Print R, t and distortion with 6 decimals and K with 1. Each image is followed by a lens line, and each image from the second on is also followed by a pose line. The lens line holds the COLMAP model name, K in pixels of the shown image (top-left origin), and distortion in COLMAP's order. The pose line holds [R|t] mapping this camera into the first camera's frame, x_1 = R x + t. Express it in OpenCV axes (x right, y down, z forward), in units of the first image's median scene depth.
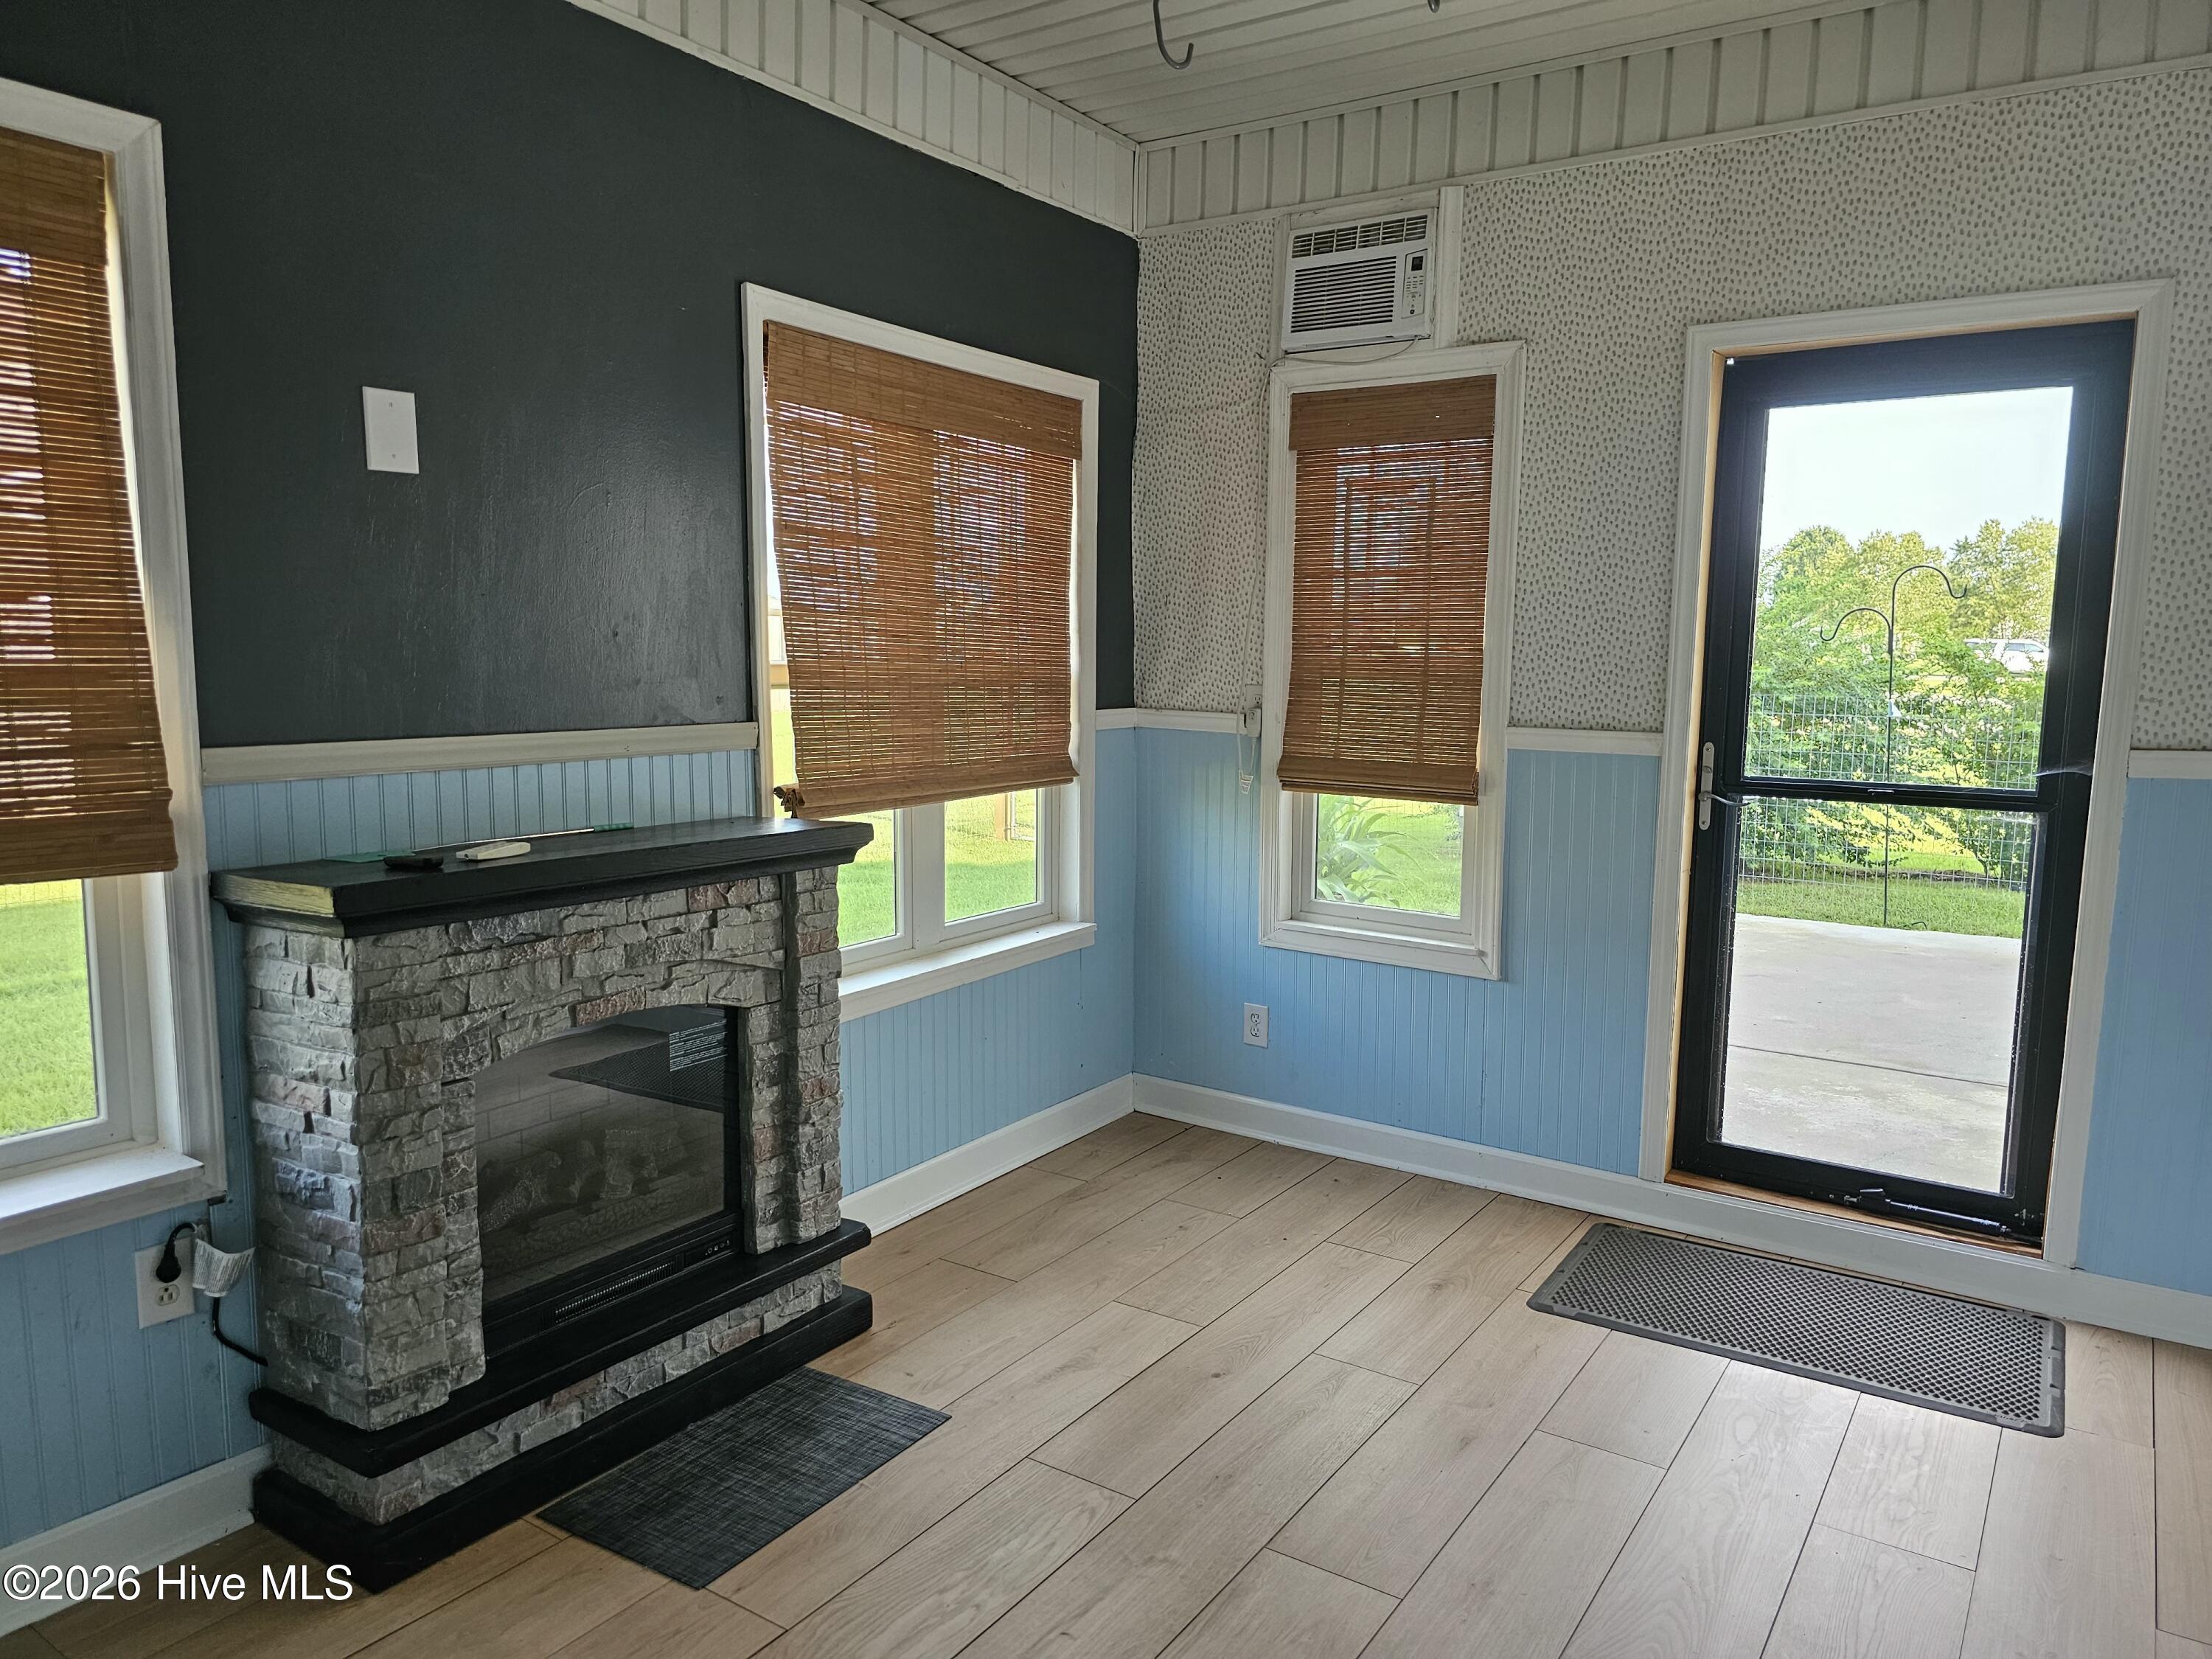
lens RADIAL K [[1512.2, 0, 1113.1], [0, 1512.2, 828.3], [0, 0, 1]] dist [0.056114, -0.024306]
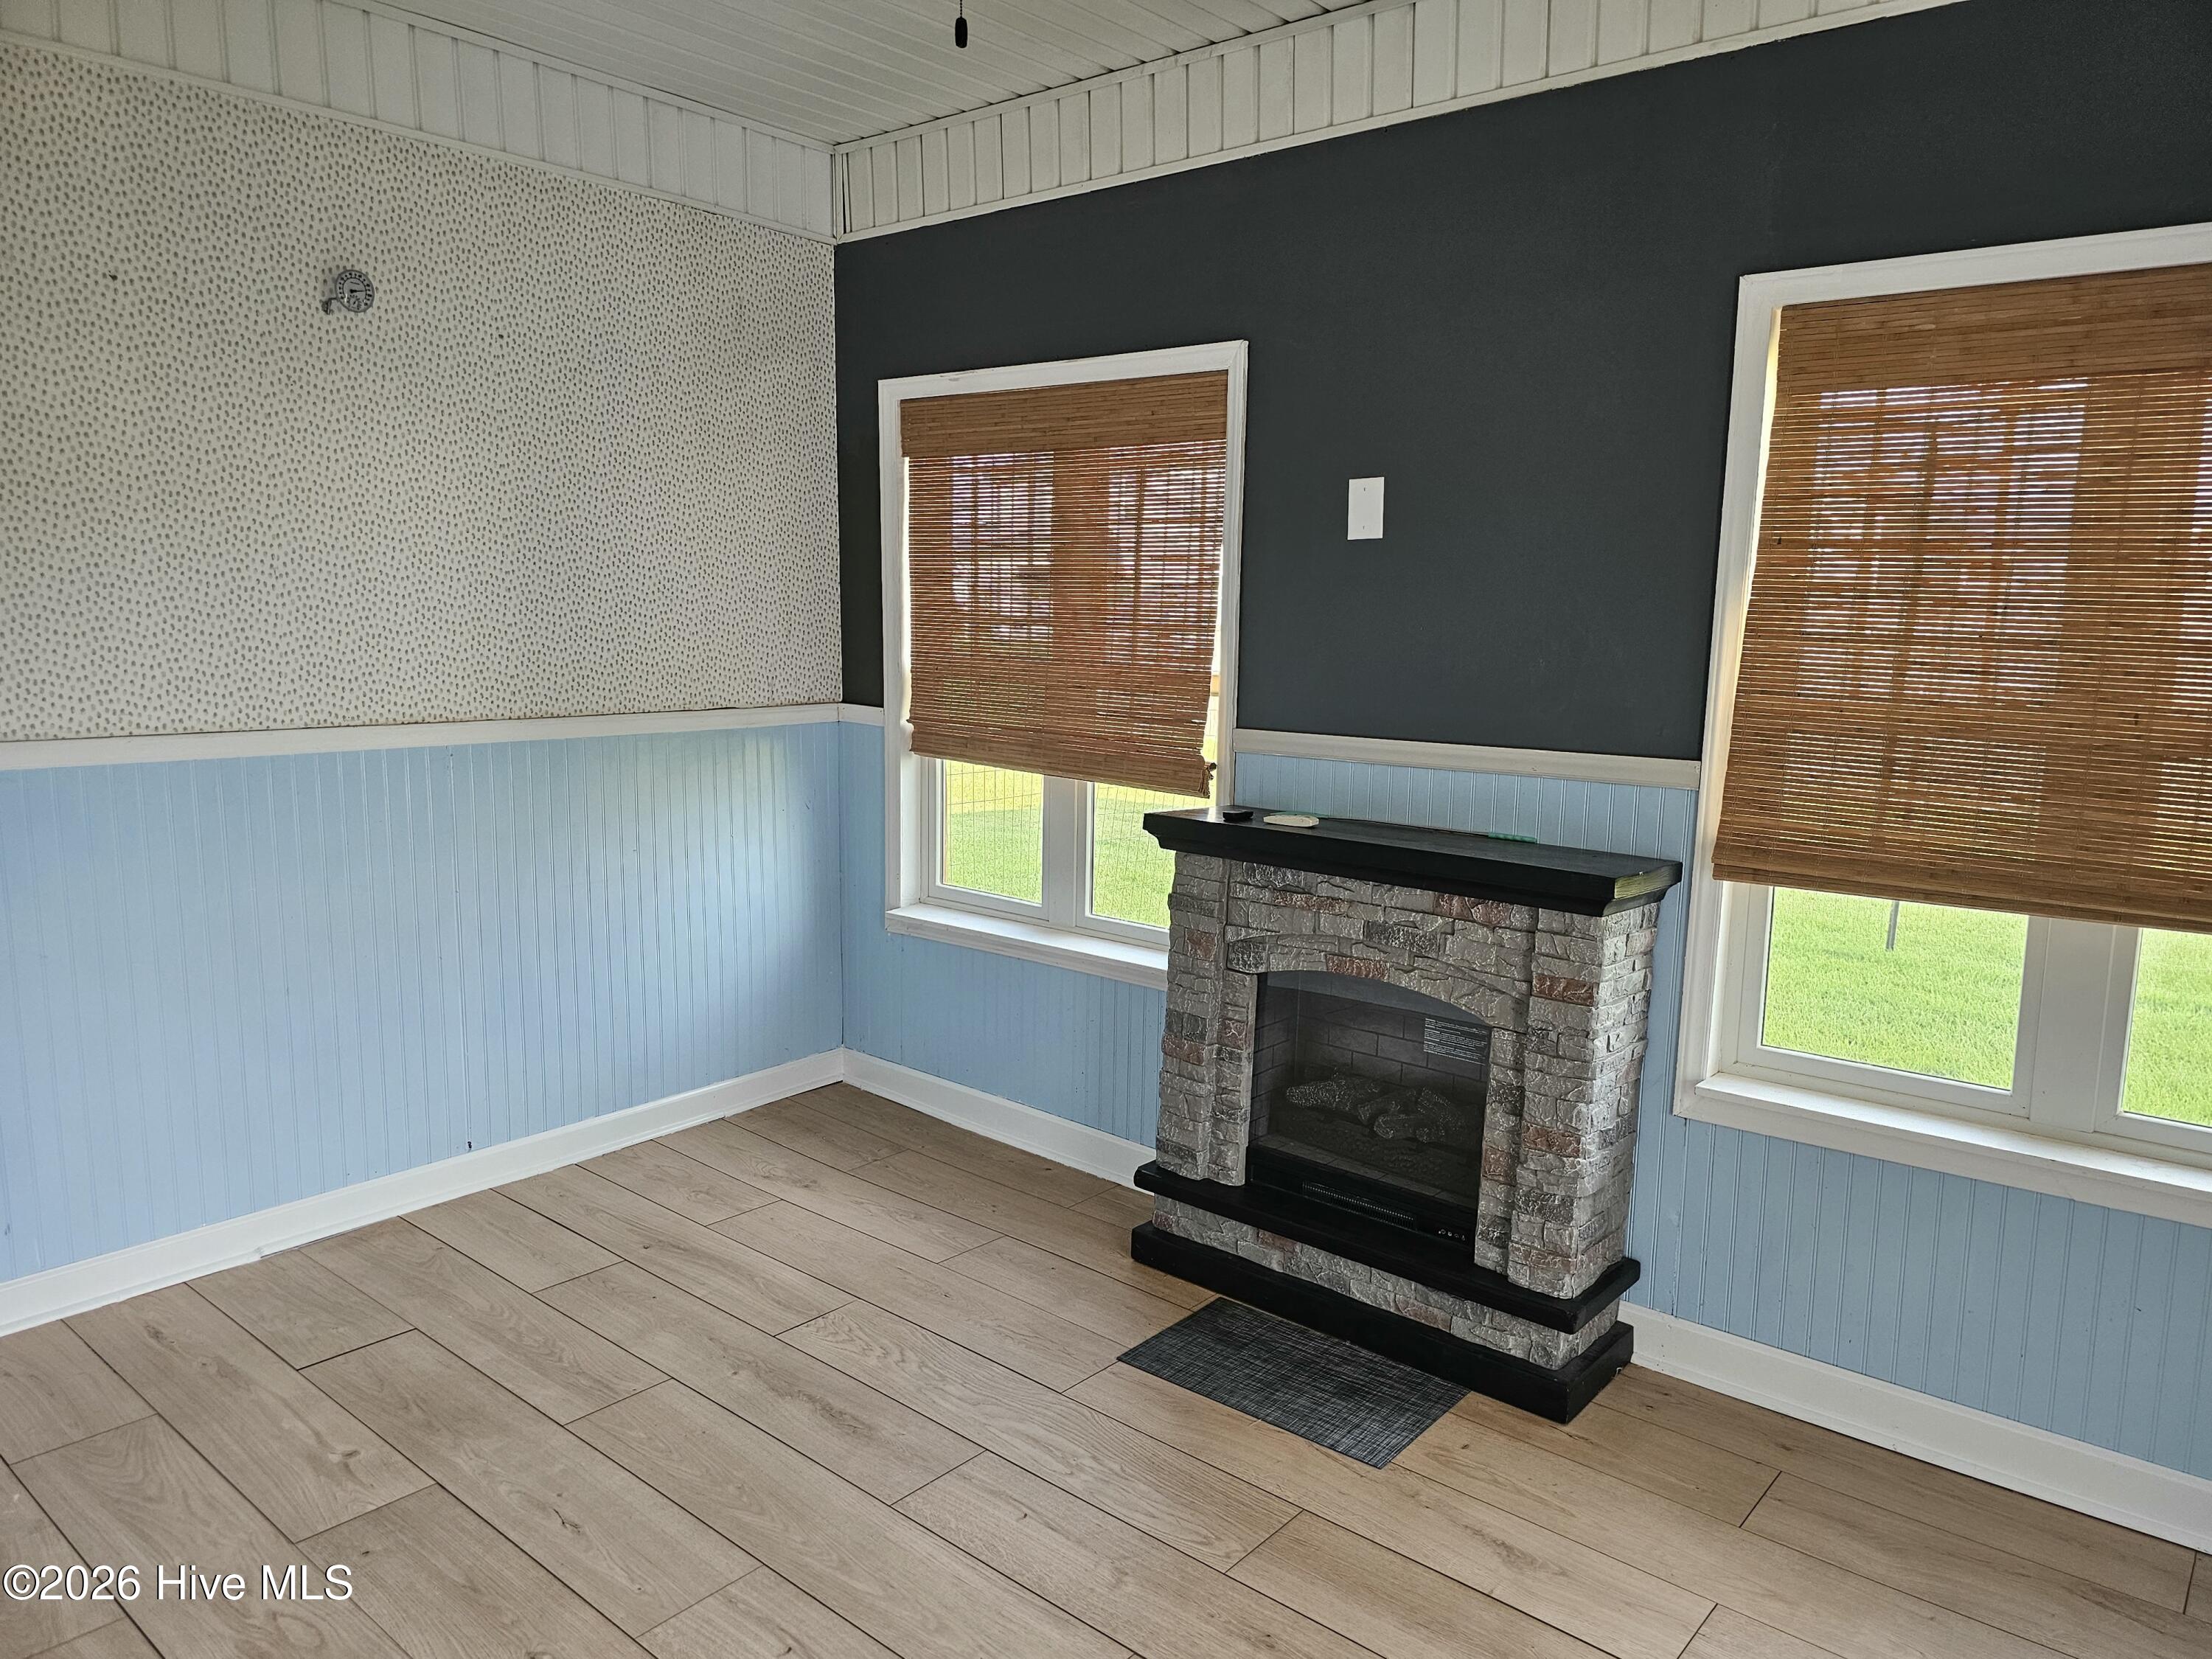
lens RADIAL K [[1512.2, 0, 1110.4], [0, 1512.2, 829.5], [0, 0, 1]] dist [0.056114, -0.024306]
pose [[-0.109944, 0.130651, -0.985313, 0.853508], [-0.139388, 0.979500, 0.145433, -0.136825], [0.984115, 0.153330, -0.089479, 0.888939]]
